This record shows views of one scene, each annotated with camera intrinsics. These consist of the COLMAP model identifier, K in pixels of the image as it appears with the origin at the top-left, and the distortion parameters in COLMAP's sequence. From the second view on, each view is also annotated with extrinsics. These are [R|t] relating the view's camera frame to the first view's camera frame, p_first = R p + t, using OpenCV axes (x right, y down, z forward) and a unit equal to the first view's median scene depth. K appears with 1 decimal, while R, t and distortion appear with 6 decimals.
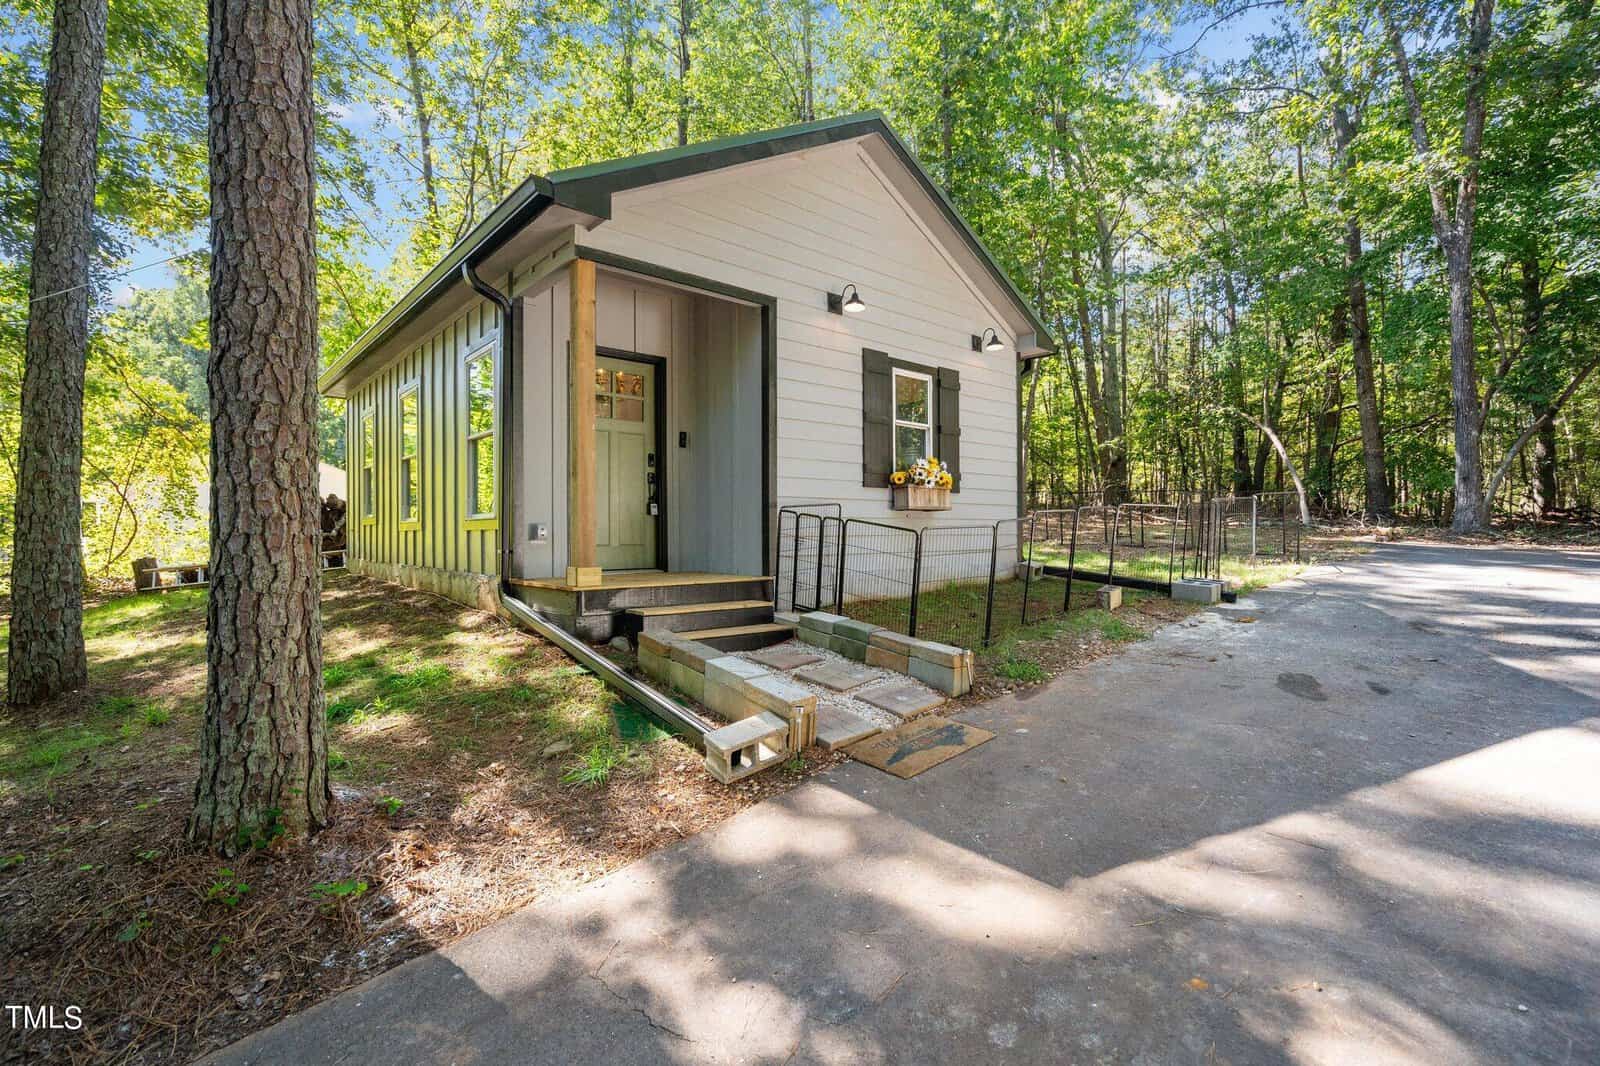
lens RADIAL K [[725.0, 0, 800.3], [0, 725.0, 534.7], [0, 0, 1]] dist [-0.002388, -0.000048]
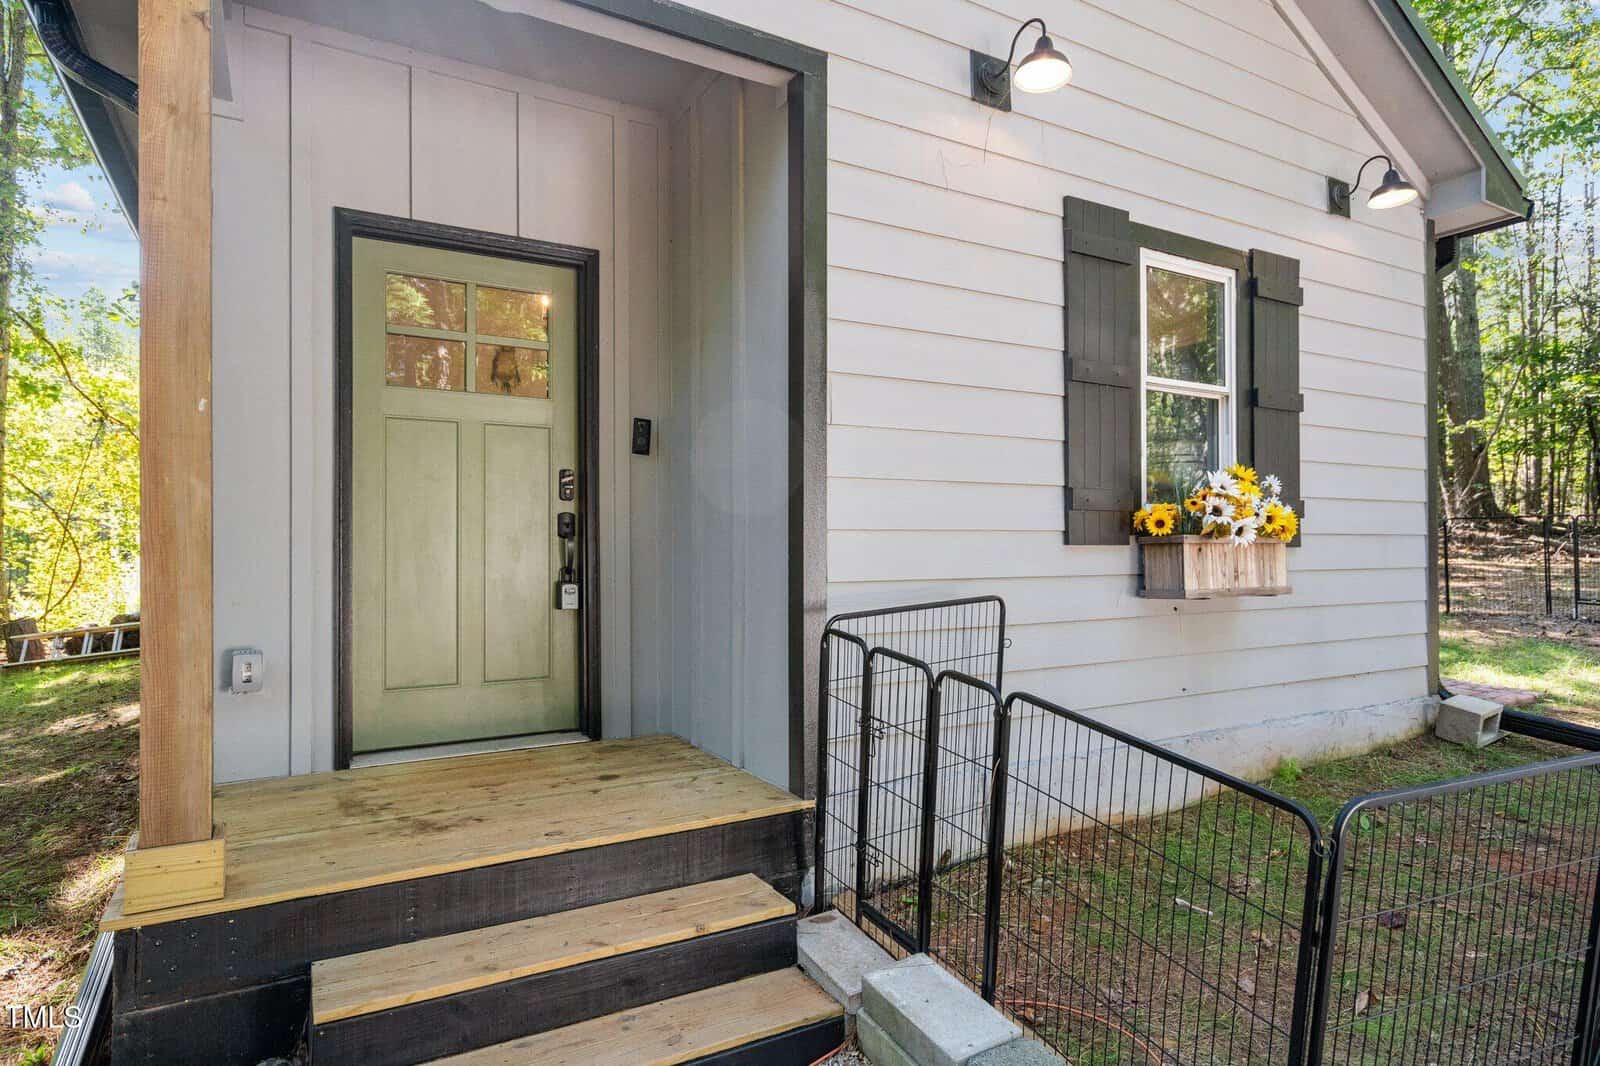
lens RADIAL K [[885.3, 0, 794.9], [0, 885.3, 543.2], [0, 0, 1]] dist [0.012519, -0.000048]
pose [[0.979334, 0.000886, -0.202246, 0.038877], [-0.002479, 0.999968, -0.007625, -0.061302], [0.202232, 0.007969, 0.979305, 0.481987]]
